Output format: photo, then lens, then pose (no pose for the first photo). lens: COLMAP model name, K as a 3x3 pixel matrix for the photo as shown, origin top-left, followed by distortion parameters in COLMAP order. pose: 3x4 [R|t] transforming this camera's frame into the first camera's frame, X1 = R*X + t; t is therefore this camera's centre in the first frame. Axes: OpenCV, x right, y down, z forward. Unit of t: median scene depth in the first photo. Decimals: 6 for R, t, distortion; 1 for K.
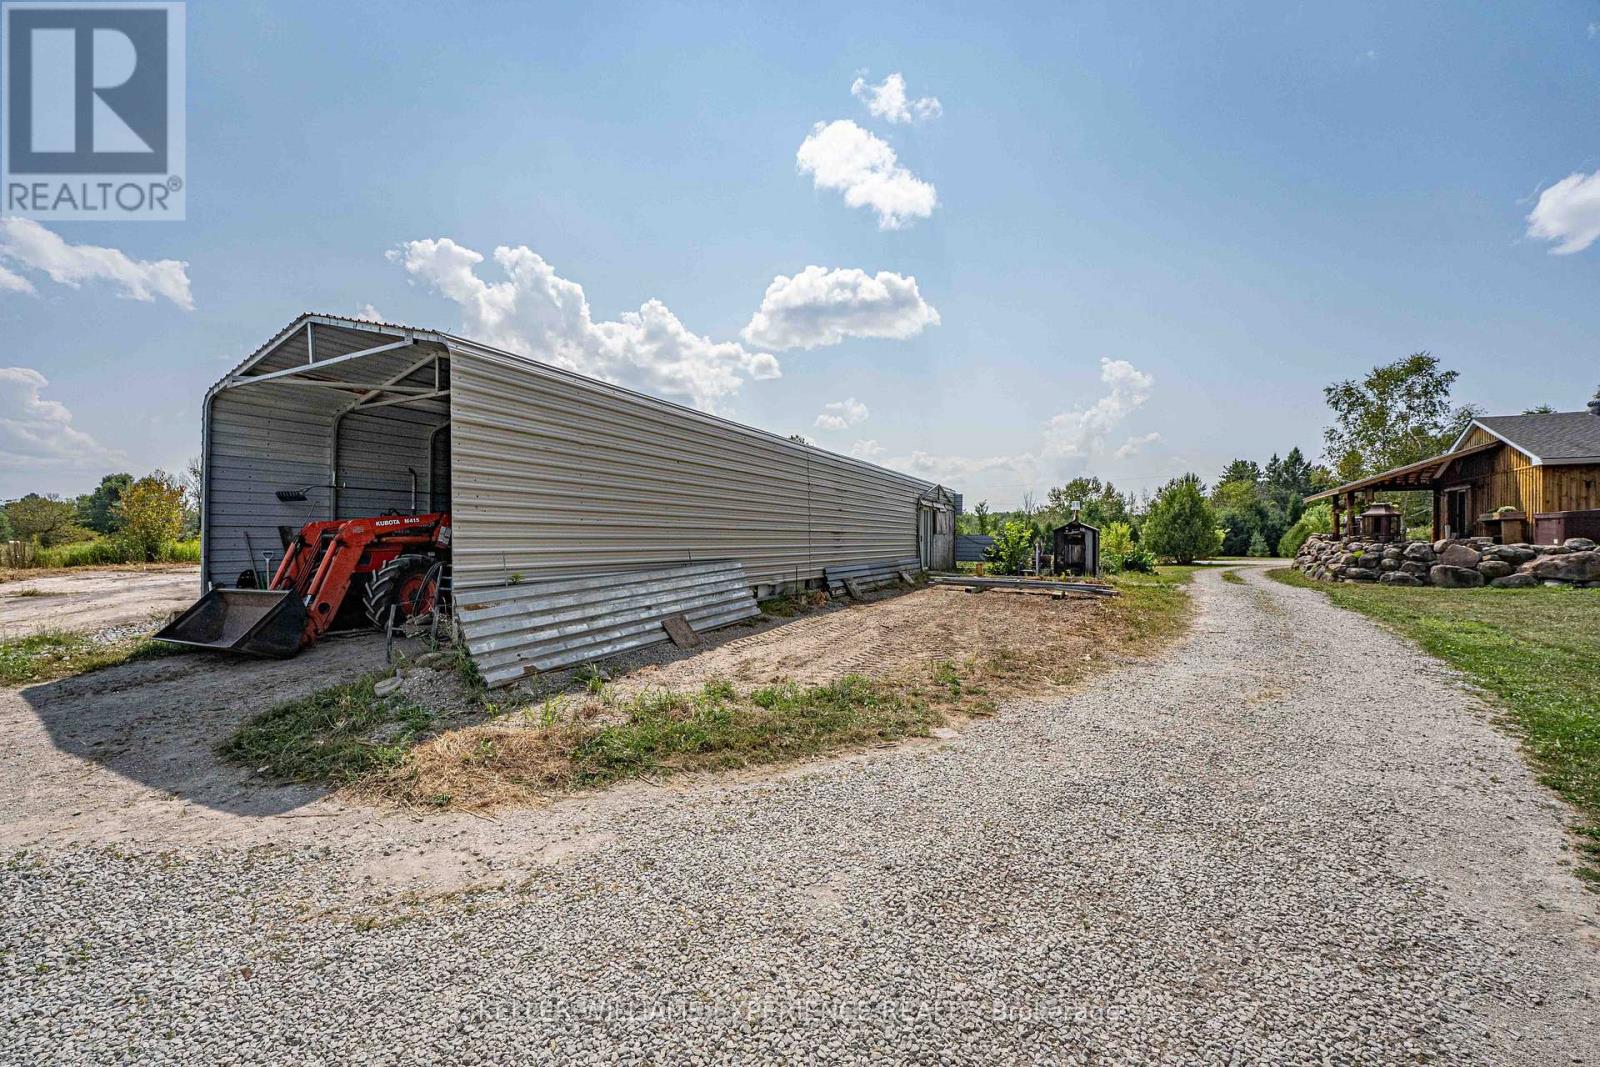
lens RADIAL K [[647.8, 0, 793.8], [0, 647.8, 531.5], [0, 0, 1]] dist [-0.022846, 0.000881]
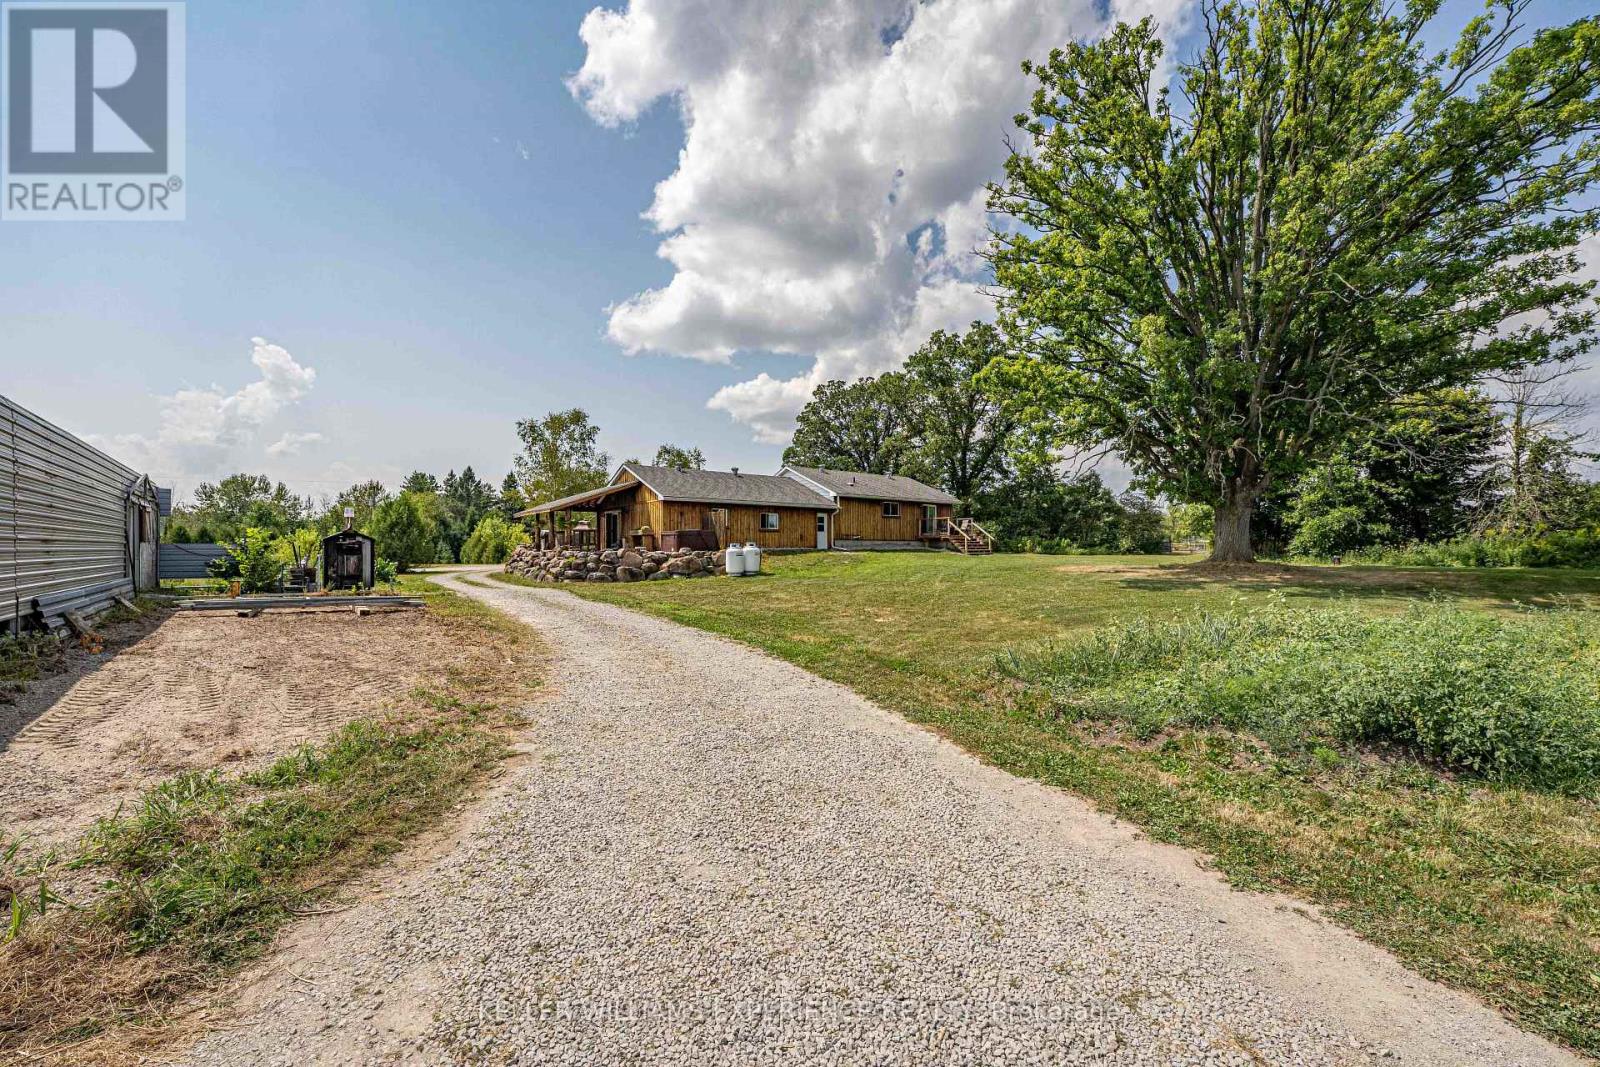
lens RADIAL K [[647.8, 0, 793.8], [0, 647.8, 531.5], [0, 0, 1]] dist [-0.022846, 0.000881]
pose [[0.406918, 0.021097, 0.913221, -0.131613], [-0.009760, 0.999777, -0.018747, -0.001827], [-0.913412, -0.001284, 0.407033, 0.054802]]
